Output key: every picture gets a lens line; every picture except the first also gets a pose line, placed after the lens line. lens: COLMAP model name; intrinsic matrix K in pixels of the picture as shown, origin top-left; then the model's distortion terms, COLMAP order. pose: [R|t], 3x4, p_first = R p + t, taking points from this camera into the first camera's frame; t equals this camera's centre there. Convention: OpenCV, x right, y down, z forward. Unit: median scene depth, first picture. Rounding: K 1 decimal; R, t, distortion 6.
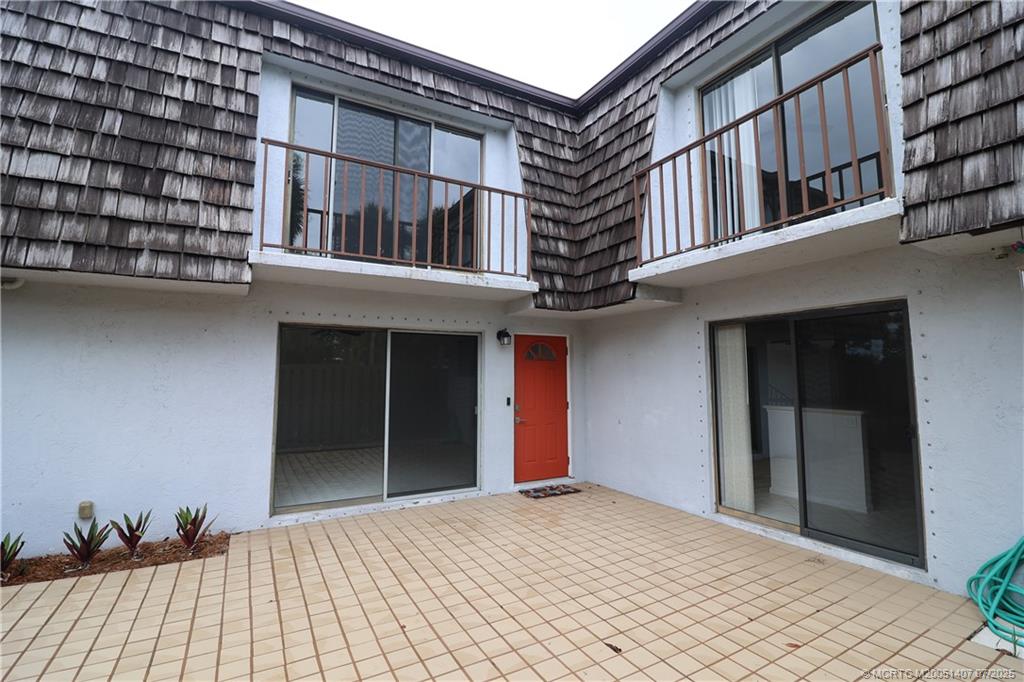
lens RADIAL K [[467.5, 0, 508.2], [0, 467.5, 334.5], [0, 0, 1]] dist [0.000358, -0.012359]
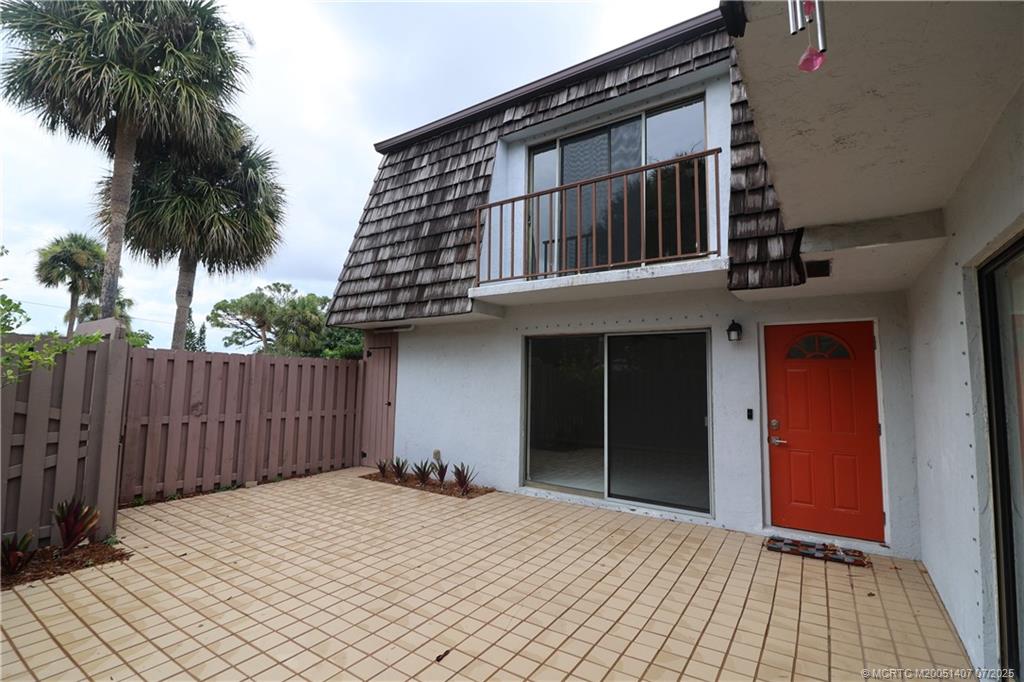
lens RADIAL K [[467.5, 0, 508.2], [0, 467.5, 334.5], [0, 0, 1]] dist [0.000358, -0.012359]
pose [[0.449267, -0.077116, -0.890063, 0.723111], [0.062503, 0.996540, -0.054792, 0.042806], [0.891208, -0.031015, 0.452533, 0.427102]]
